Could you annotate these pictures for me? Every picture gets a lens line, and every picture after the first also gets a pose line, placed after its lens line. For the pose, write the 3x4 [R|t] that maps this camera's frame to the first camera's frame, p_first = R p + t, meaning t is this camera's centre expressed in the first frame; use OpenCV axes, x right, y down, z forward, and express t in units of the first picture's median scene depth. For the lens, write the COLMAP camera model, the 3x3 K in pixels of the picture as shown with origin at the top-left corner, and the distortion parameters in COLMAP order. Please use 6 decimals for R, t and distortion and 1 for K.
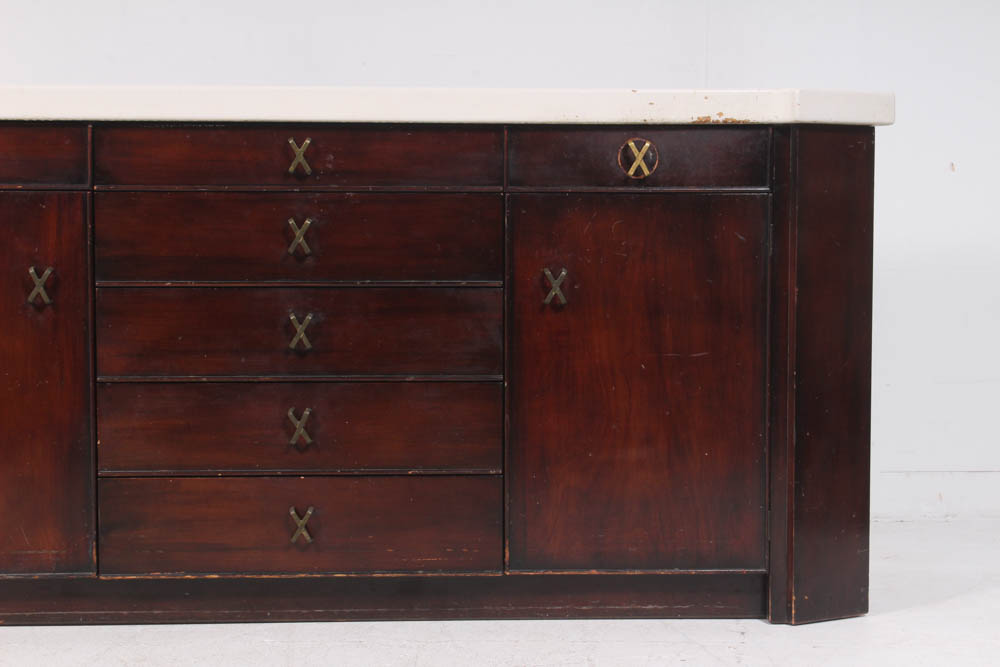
lens RADIAL K [[1956.4, 0, 500.0], [0, 1956.4, 333.5], [0, 0, 1]] dist [0.010707, 0.155653]
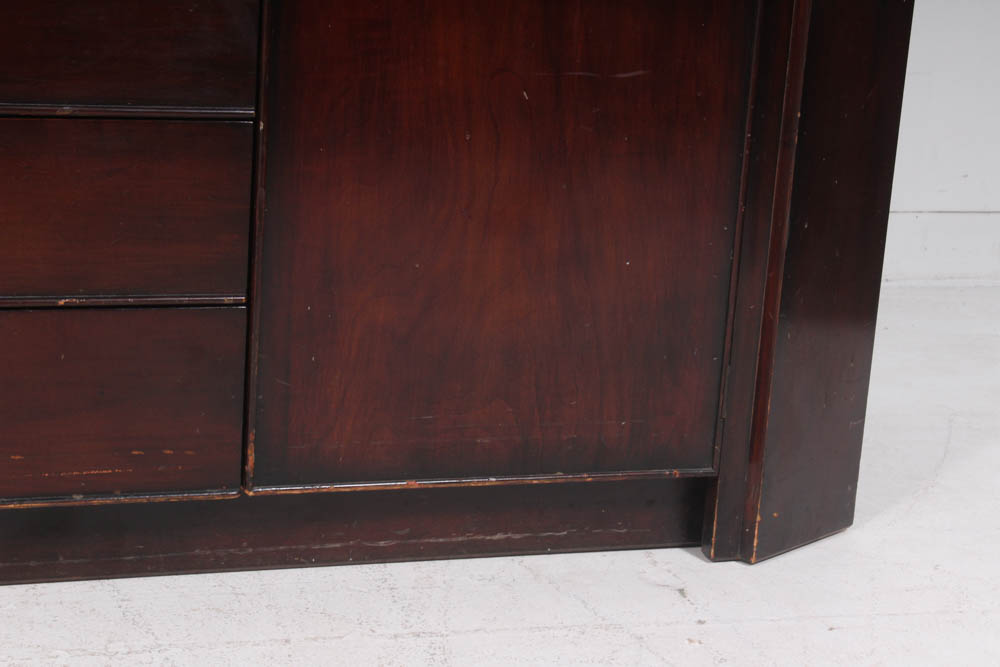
lens RADIAL K [[2145.7, 0, 500.0], [0, 2145.7, 333.5], [0, 0, 1]] dist [0.016038, 0.230615]
pose [[0.956807, -0.009070, 0.290583, -0.096272], [-0.048223, 0.980716, 0.189396, -0.027838], [-0.286697, -0.195229, 0.937918, 0.462654]]
